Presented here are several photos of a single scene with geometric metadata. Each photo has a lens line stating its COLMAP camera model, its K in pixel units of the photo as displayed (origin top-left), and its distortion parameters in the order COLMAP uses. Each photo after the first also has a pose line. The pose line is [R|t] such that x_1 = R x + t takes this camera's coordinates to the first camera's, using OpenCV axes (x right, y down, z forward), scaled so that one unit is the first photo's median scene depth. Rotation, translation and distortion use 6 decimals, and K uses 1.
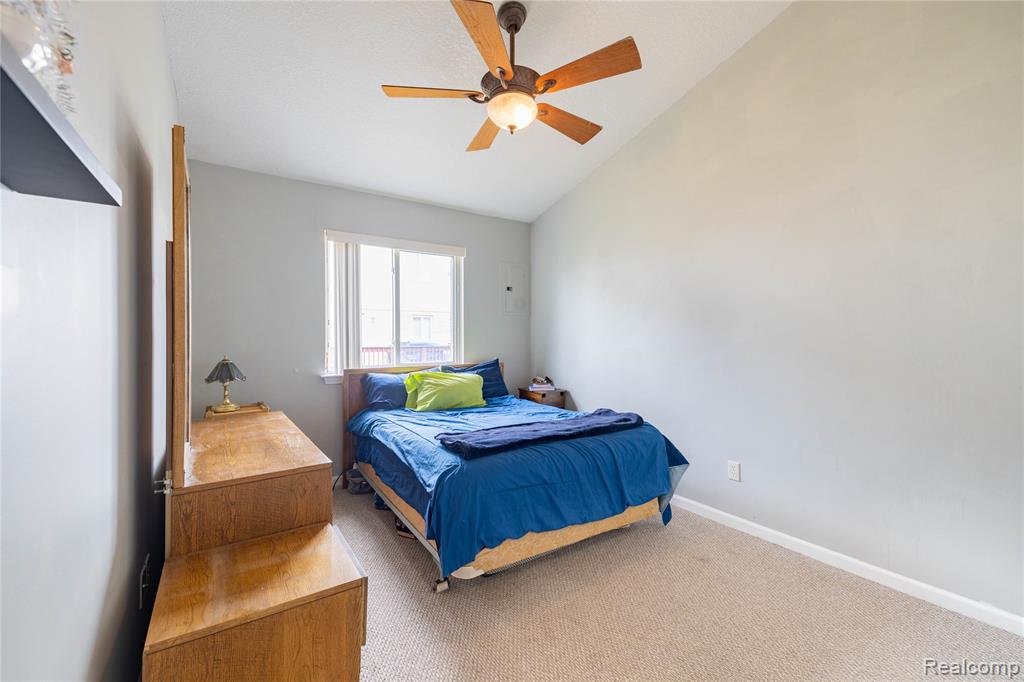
lens RADIAL K [[421.9, 0, 516.6], [0, 421.9, 338.5], [0, 0, 1]] dist [0.054726, -0.019210]
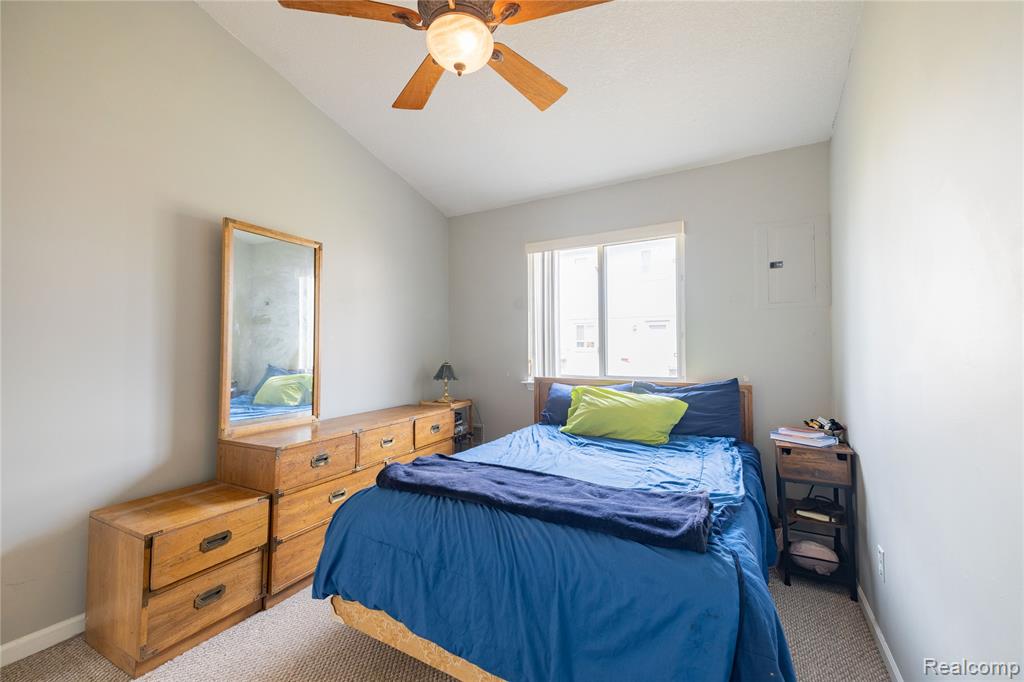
lens RADIAL K [[421.9, 0, 516.6], [0, 421.9, 338.5], [0, 0, 1]] dist [0.054726, -0.019210]
pose [[0.451287, -0.016031, -0.892235, 0.470474], [0.000262, 0.999841, -0.017833, -0.001234], [0.892379, 0.007814, 0.451220, 0.503789]]
